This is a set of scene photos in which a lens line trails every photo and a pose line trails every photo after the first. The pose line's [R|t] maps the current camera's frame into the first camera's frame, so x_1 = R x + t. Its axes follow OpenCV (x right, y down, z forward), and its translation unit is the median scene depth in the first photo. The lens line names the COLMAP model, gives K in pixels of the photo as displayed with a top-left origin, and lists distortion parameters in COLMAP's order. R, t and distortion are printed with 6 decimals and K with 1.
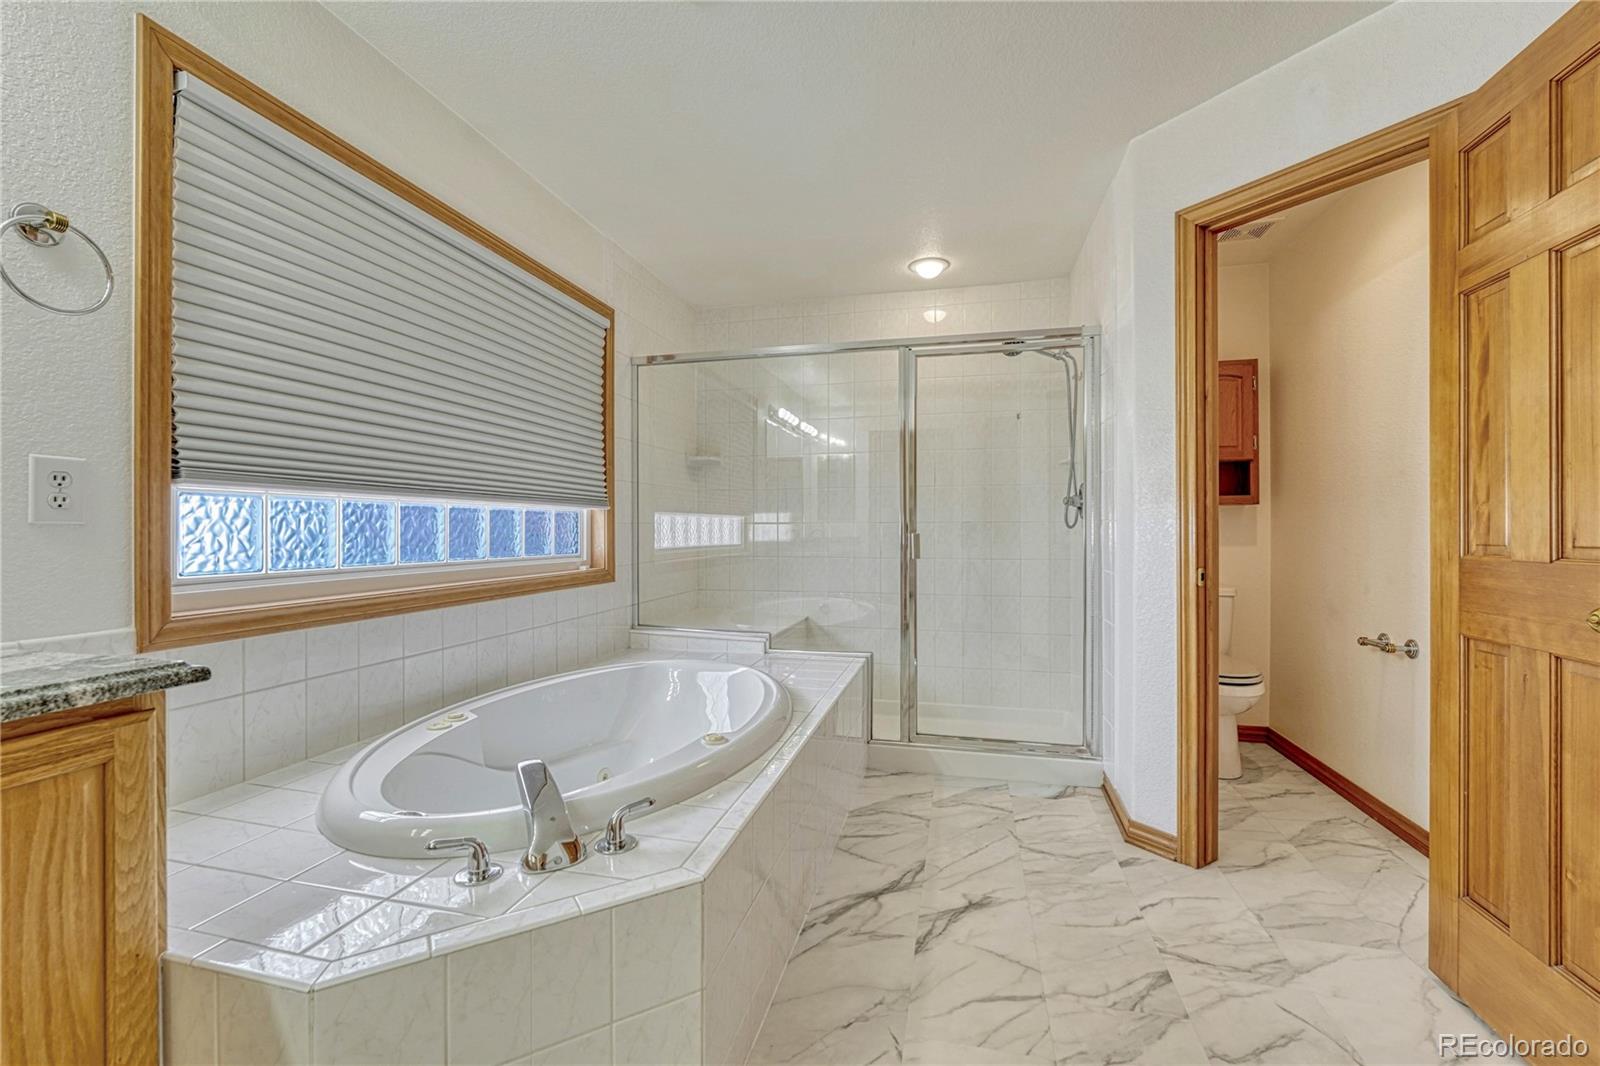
lens RADIAL K [[687.6, 0, 810.1], [0, 687.6, 528.6], [0, 0, 1]] dist [-0.000700, 0.000167]
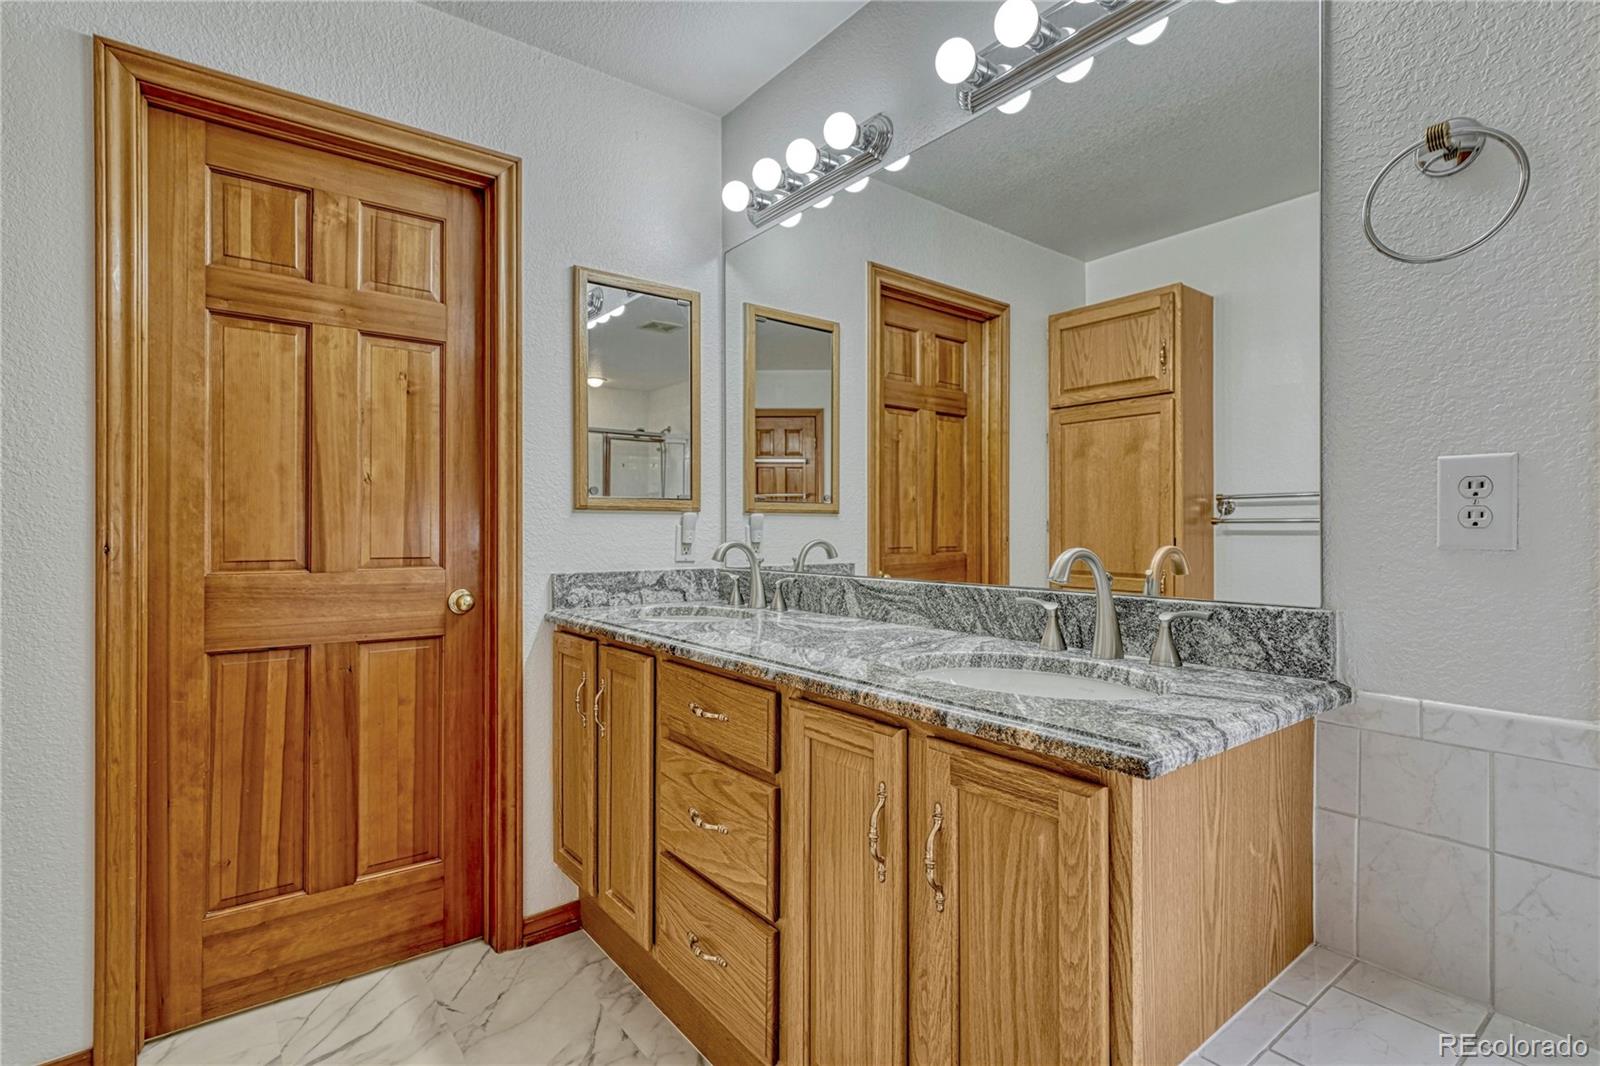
lens RADIAL K [[757.5, 0, 794.4], [0, 757.5, 530.5], [0, 0, 1]] dist [0.003242, 0.000367]
pose [[-0.639249, 0.002953, -0.768994, -0.027218], [0.002736, 0.999995, 0.001565, -0.021522], [0.768995, -0.001104, -0.639254, 0.699768]]
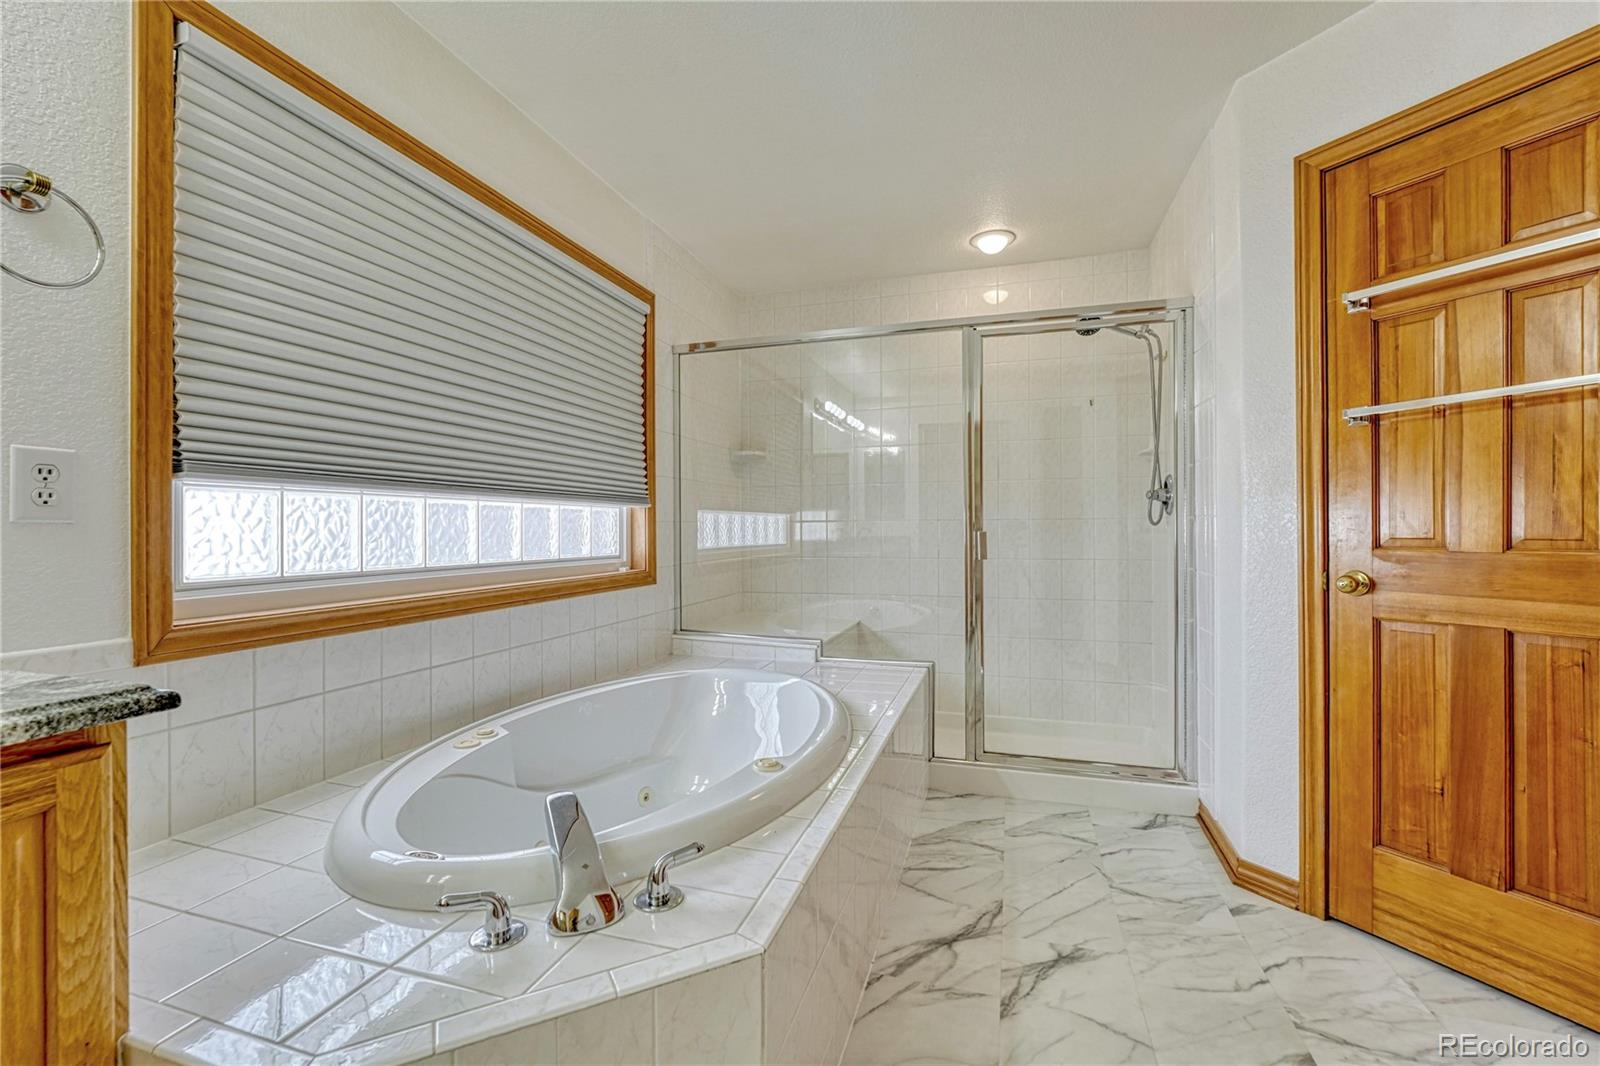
lens RADIAL K [[687.6, 0, 806.8], [0, 687.6, 528.7], [0, 0, 1]] dist [-0.000700, 0.000167]
pose [[0.998132, -0.003555, -0.060983, -0.034093], [0.003612, 0.999993, 0.000824, 0.002822], [0.060980, -0.001043, 0.998138, 0.121261]]
